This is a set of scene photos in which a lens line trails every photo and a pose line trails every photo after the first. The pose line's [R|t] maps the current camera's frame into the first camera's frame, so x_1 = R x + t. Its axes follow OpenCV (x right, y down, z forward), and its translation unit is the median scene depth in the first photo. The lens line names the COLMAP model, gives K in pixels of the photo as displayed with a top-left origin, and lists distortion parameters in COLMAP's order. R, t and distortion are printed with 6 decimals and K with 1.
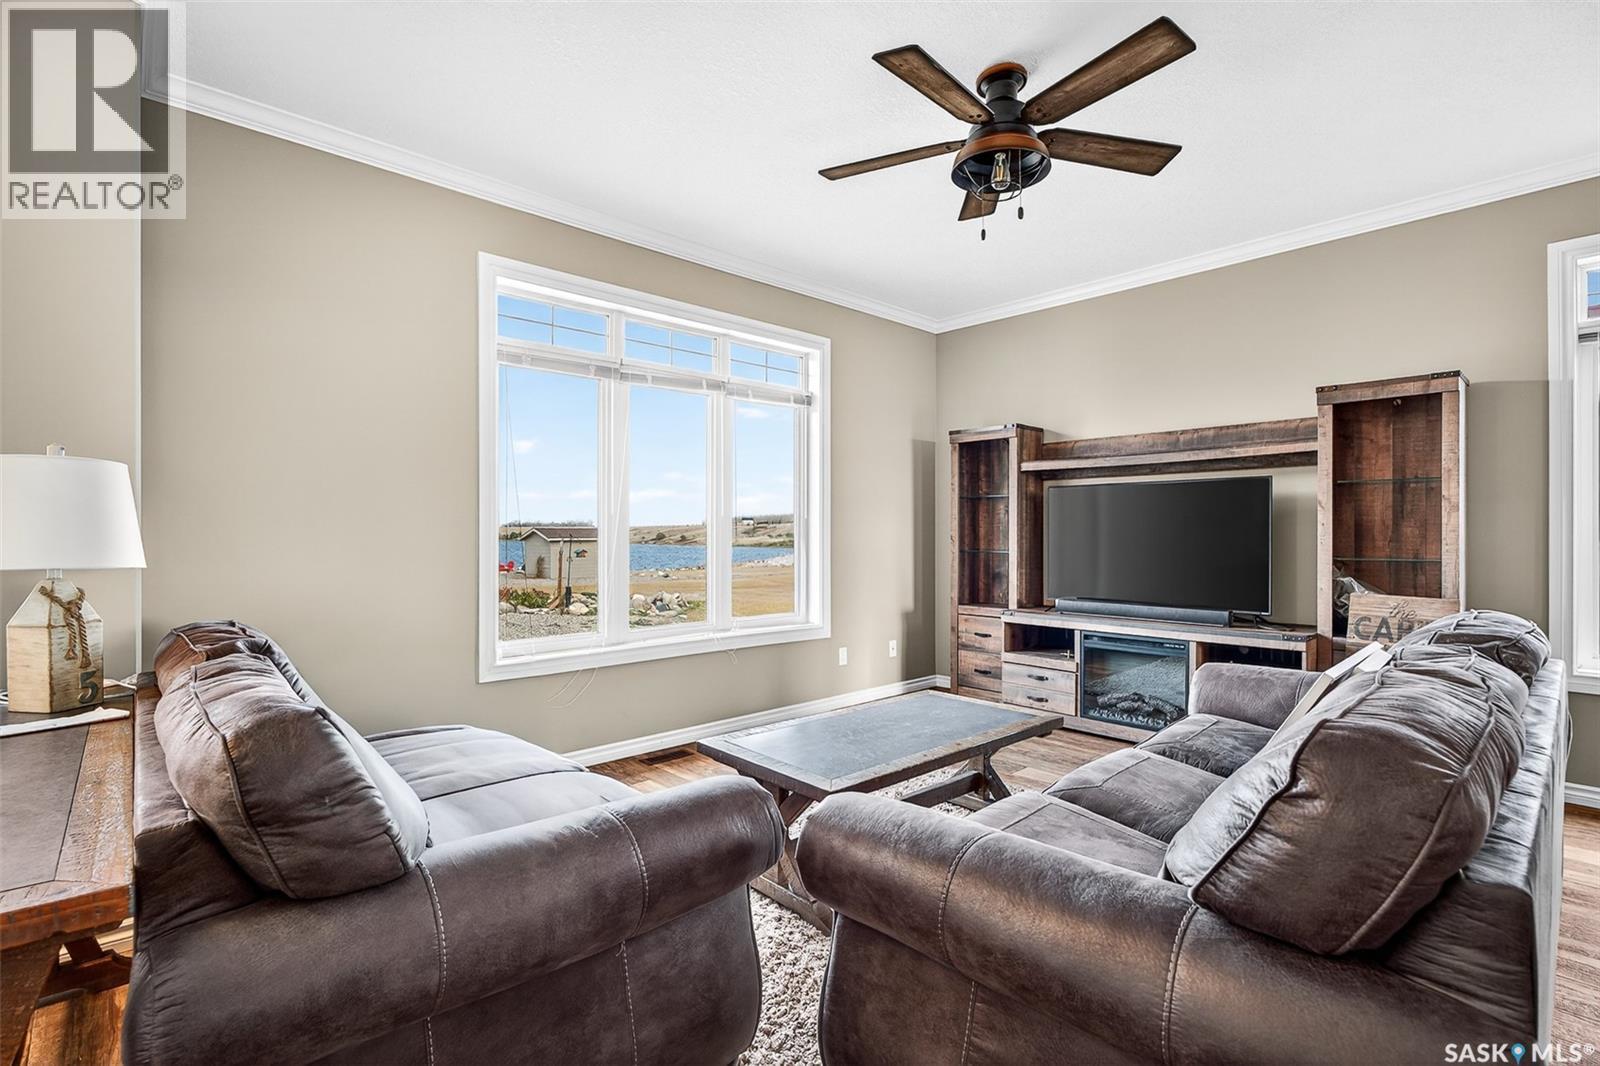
lens RADIAL K [[738.2, 0, 811.7], [0, 738.2, 533.3], [0, 0, 1]] dist [-0.002925, 0.001429]
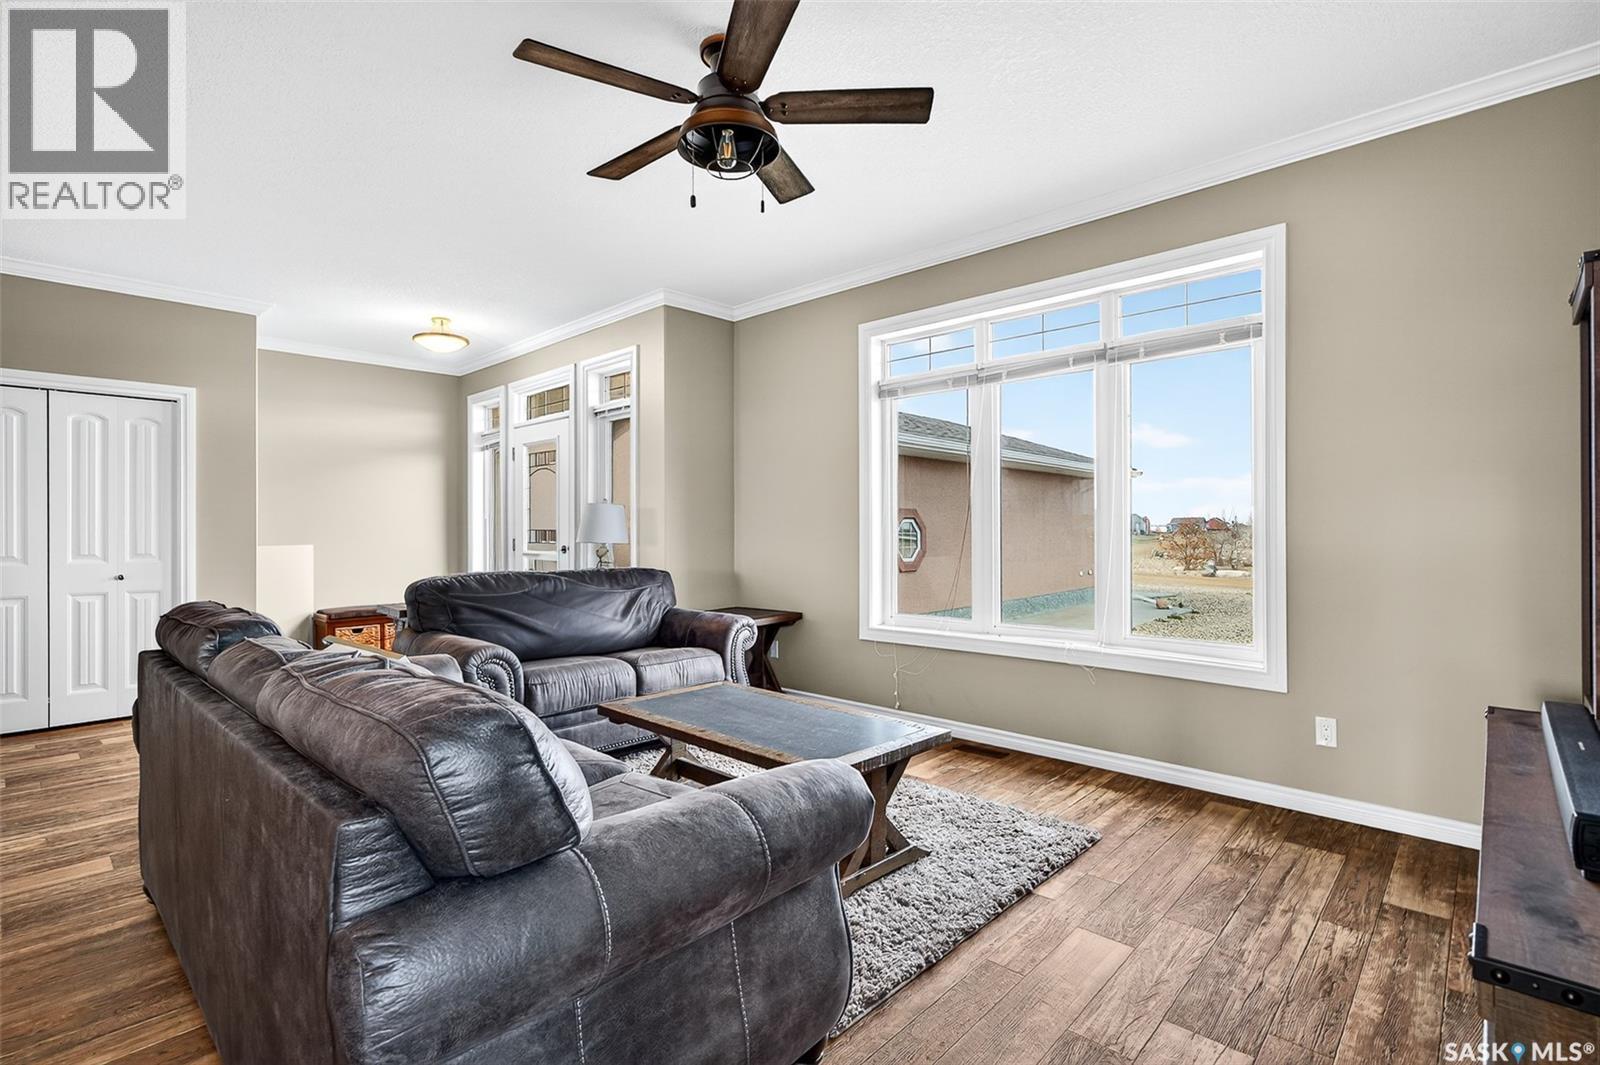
lens RADIAL K [[738.2, 0, 803.4], [0, 738.2, 534.5], [0, 0, 1]] dist [-0.002925, 0.001429]
pose [[0.071418, 0.002639, -0.997443, 0.751469], [-0.003797, 0.999990, 0.002374, 0.005629], [0.997439, 0.003618, 0.071428, 0.651127]]
